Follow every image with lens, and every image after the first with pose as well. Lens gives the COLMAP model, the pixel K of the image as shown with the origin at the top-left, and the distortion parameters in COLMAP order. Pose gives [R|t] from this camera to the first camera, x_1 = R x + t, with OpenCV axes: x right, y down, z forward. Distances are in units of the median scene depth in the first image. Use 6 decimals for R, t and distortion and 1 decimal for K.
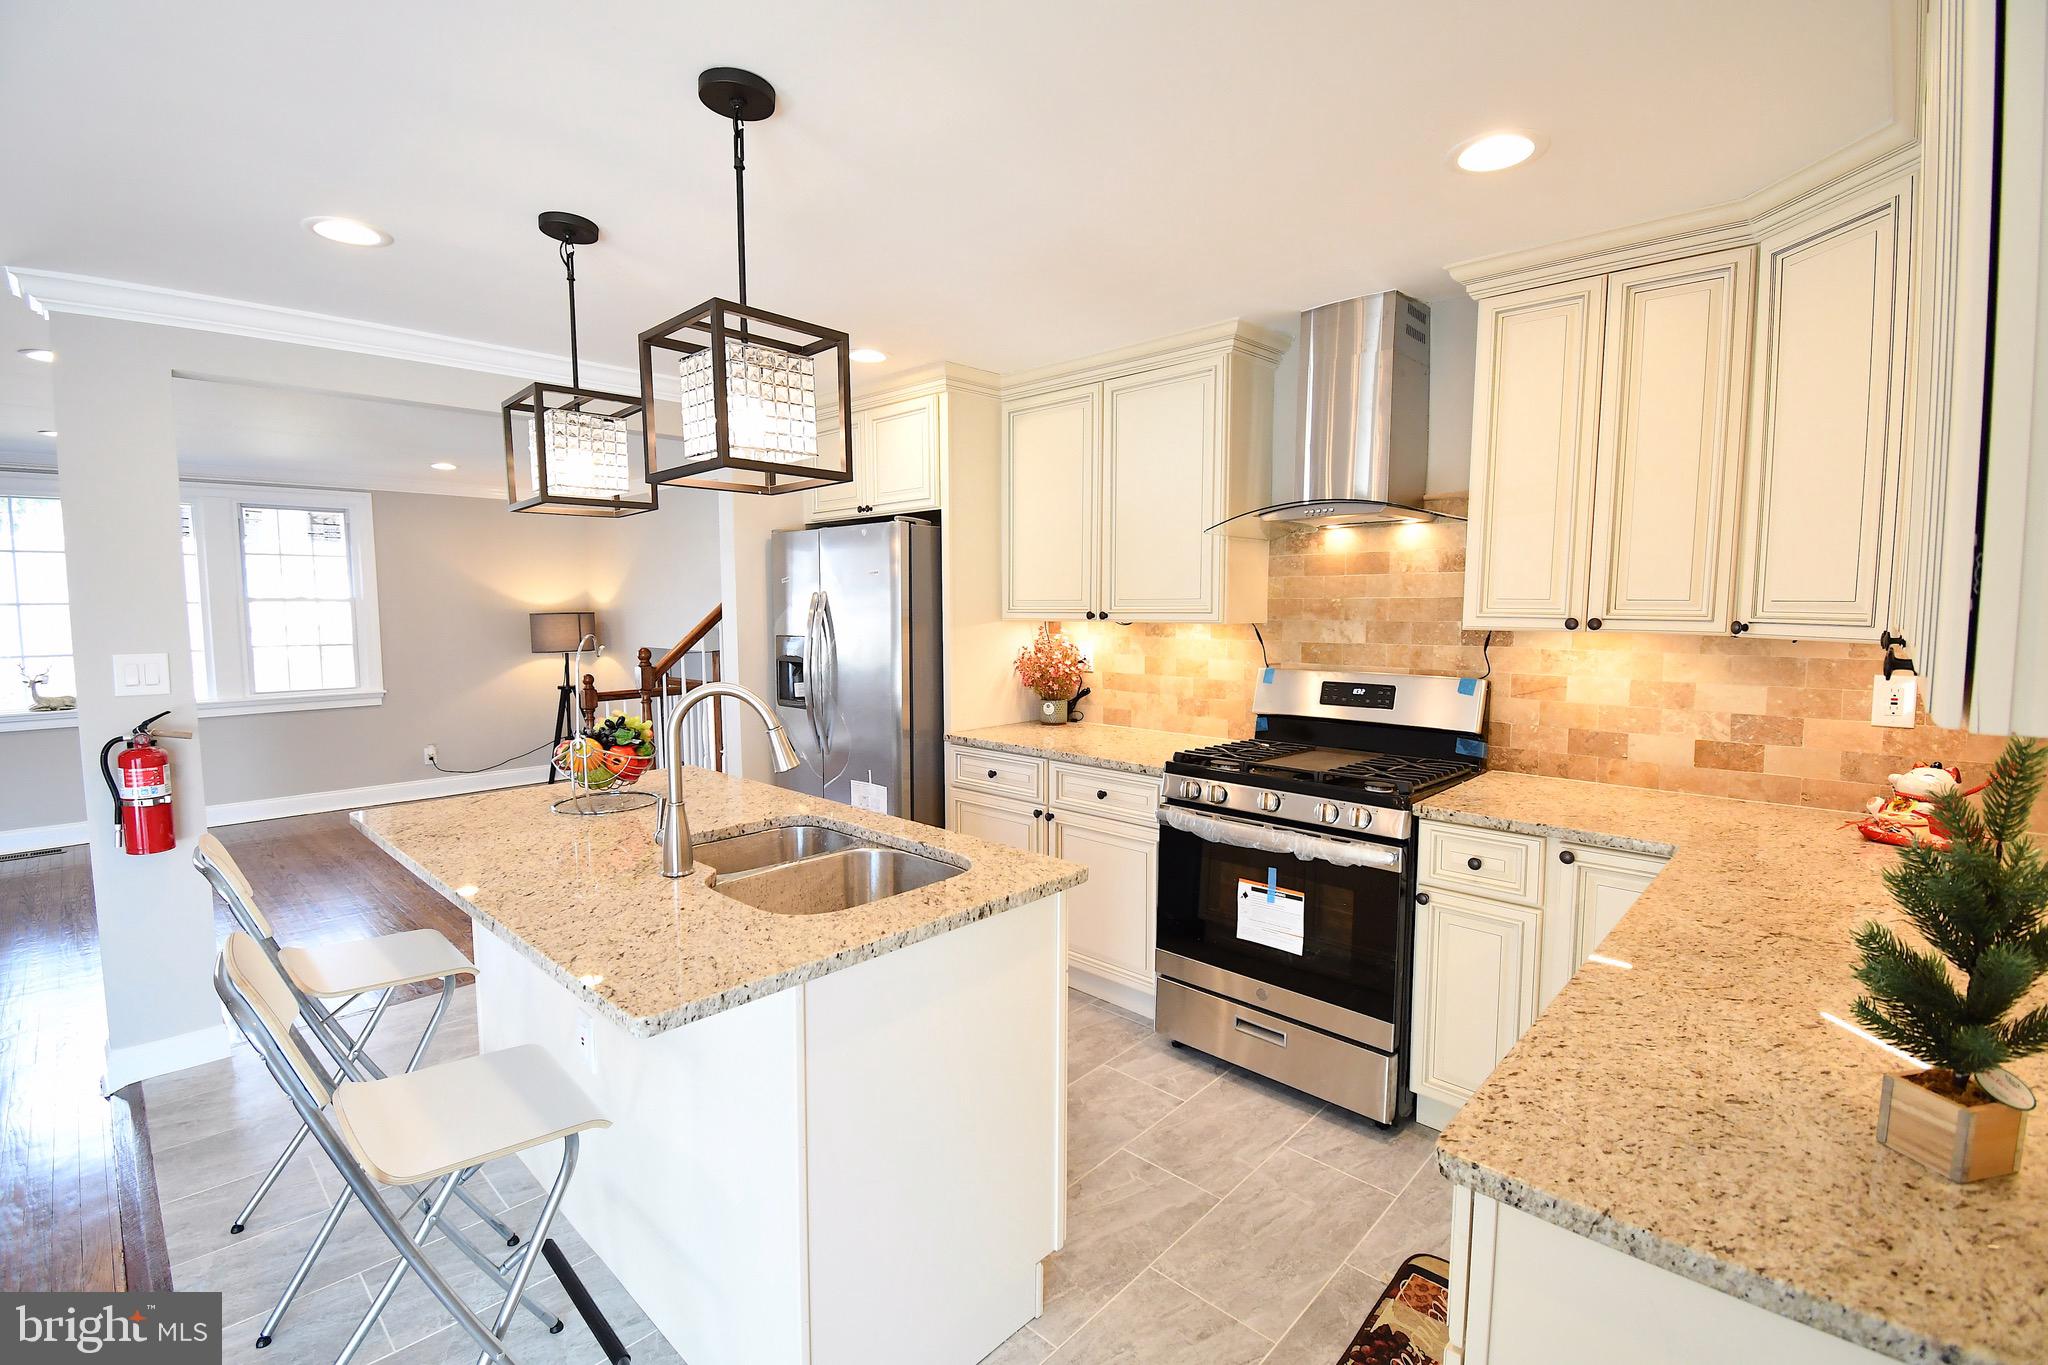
lens RADIAL K [[902.1, 0, 1016.0], [0, 902.1, 681.2], [0, 0, 1]] dist [0.021441, -0.028059]
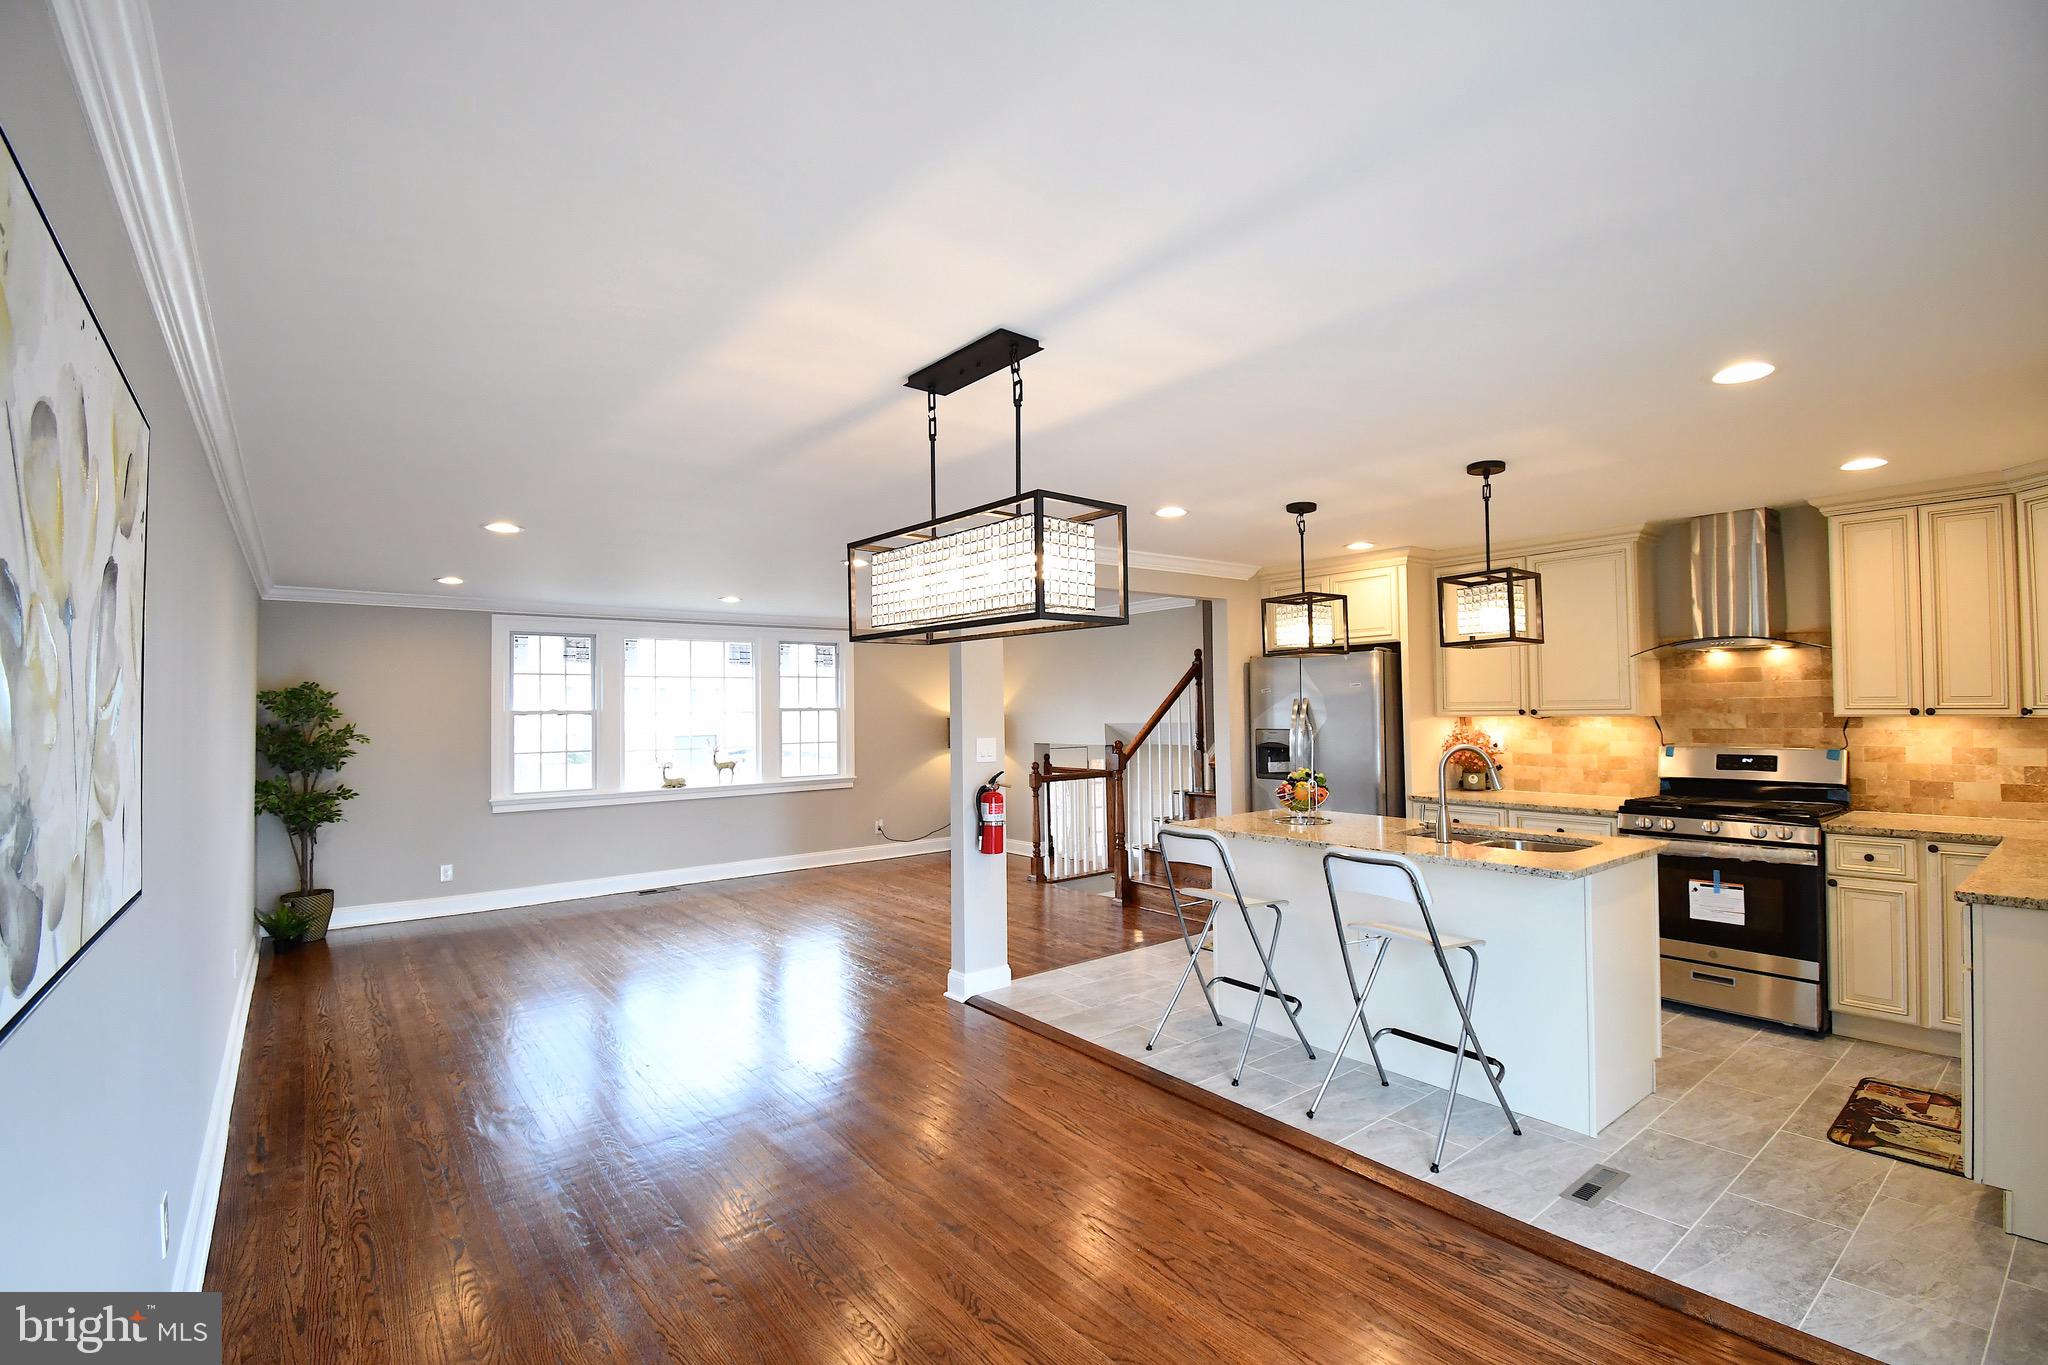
lens RADIAL K [[904.0, 0, 1019.0], [0, 904.0, 682.1], [0, 0, 1]] dist [0.020617, -0.027437]
pose [[0.989491, -0.015221, -0.143792, -0.608511], [-0.001483, 0.993323, -0.115353, 0.059049], [0.144588, 0.114354, 0.982862, -0.673587]]
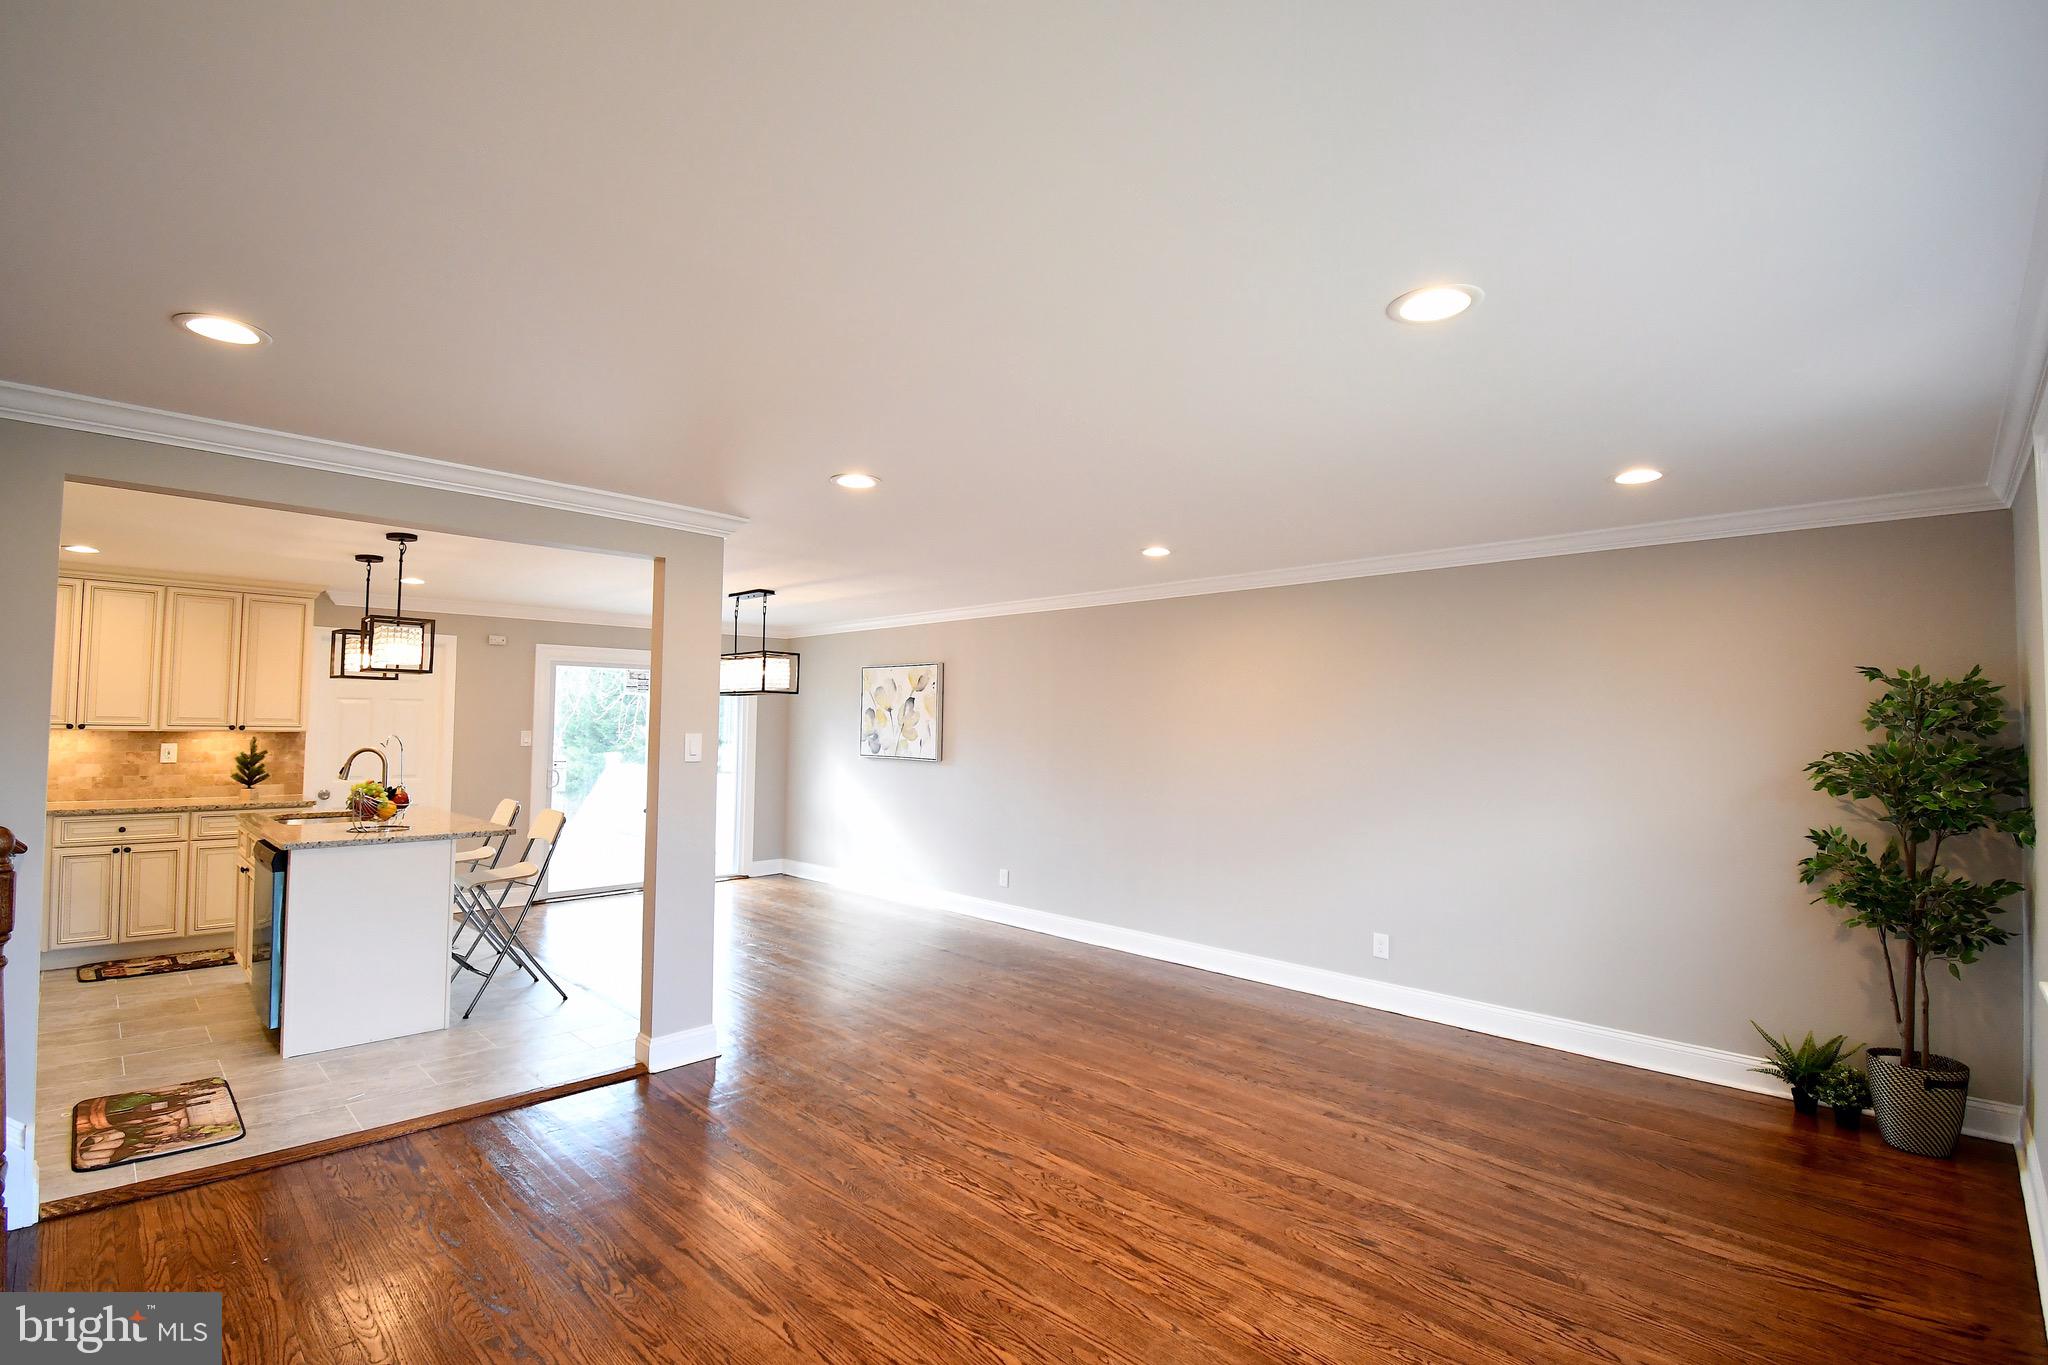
lens RADIAL K [[924.0, 0, 1024.0], [0, 924.0, 682.5], [0, 0, 1]] dist [0.019470, -0.028889]
pose [[-0.999915, -0.007174, 0.010886, -1.450300], [-0.006744, 0.999213, 0.039077, -0.196803], [-0.011158, 0.039000, -0.999177, 2.329401]]
